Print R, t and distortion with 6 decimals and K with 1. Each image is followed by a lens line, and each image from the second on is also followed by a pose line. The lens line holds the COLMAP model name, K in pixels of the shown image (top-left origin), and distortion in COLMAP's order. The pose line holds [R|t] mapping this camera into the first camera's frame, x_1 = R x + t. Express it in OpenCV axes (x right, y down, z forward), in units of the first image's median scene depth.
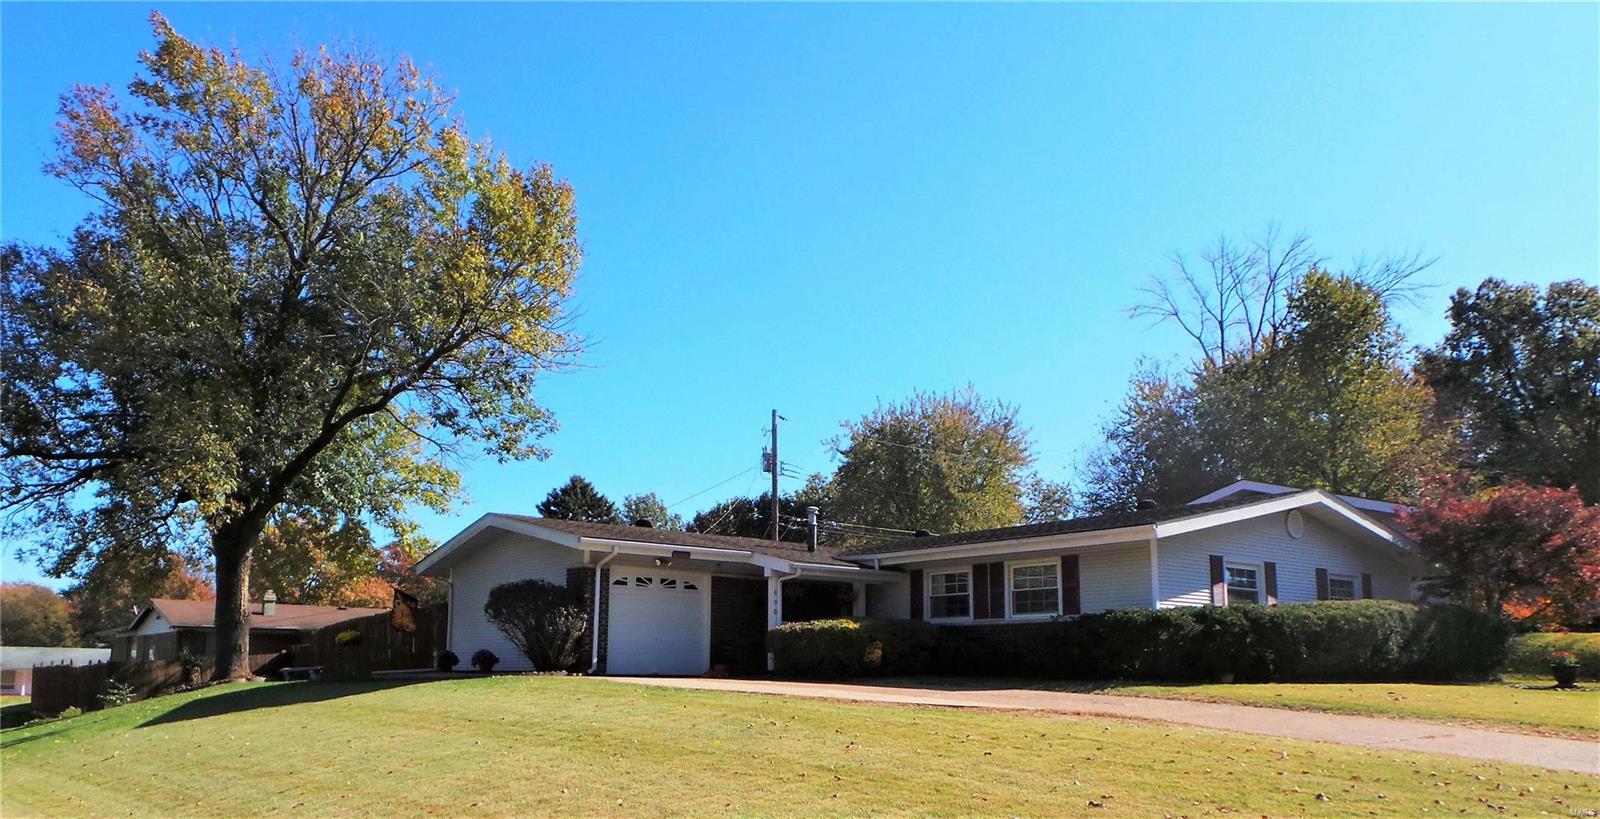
lens RADIAL K [[1511.8, 0, 800.0], [0, 1511.8, 409.5], [0, 0, 1]] dist [0.001727, -0.152020]
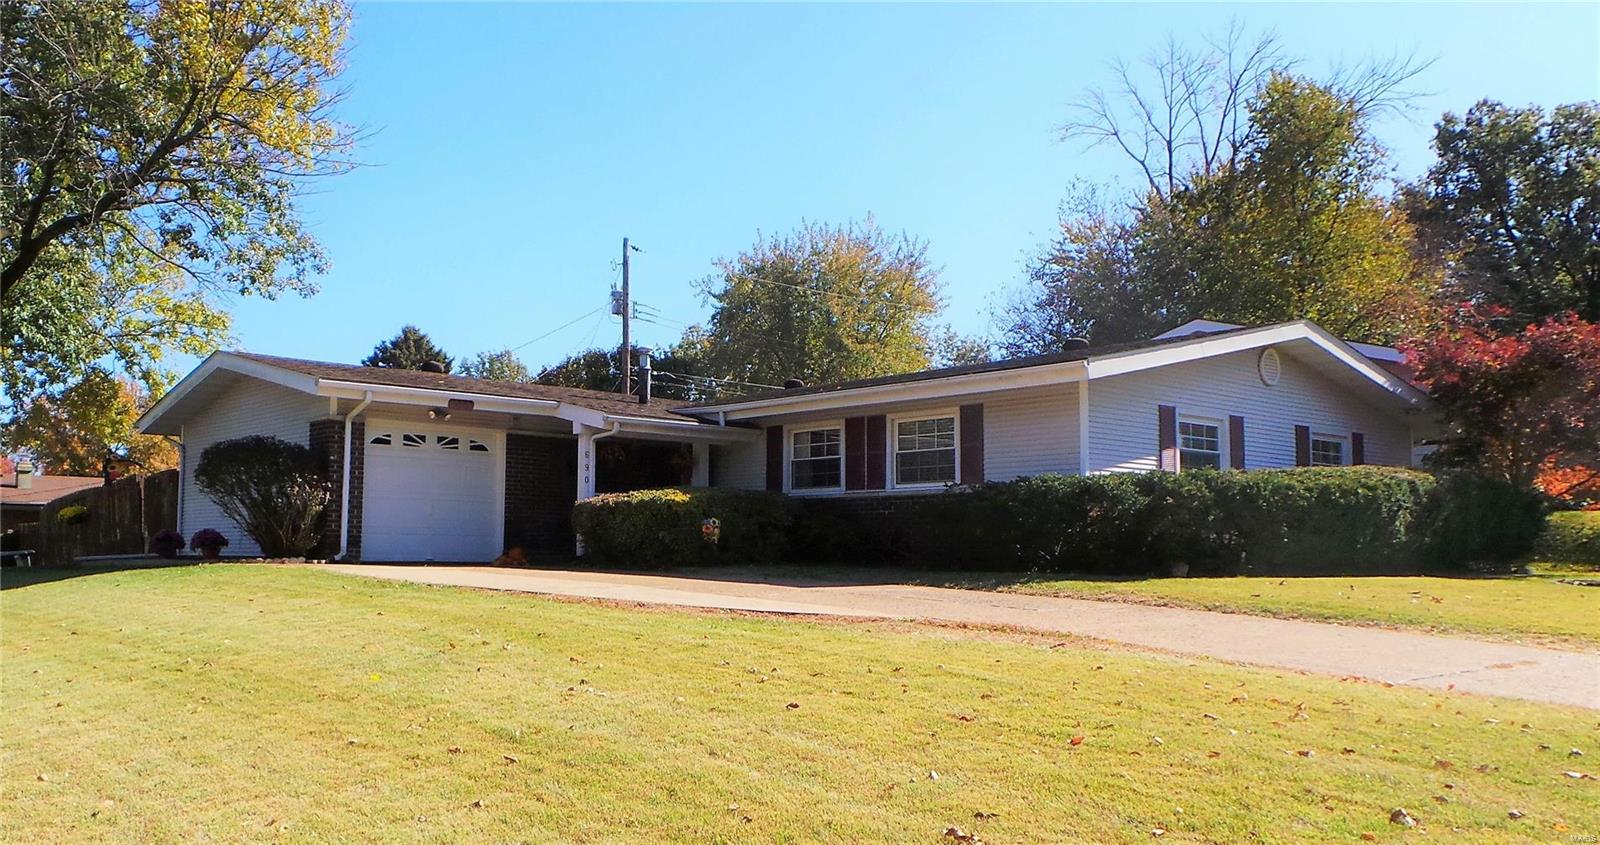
lens RADIAL K [[1445.2, 0, 800.0], [0, 1445.2, 422.5], [0, 0, 1]] dist [-0.019517, 0.003565]
pose [[0.999357, 0.004398, 0.035592, 0.064091], [-0.007339, 0.996530, 0.082909, 0.043726], [-0.035104, -0.083116, 0.995921, 0.274163]]
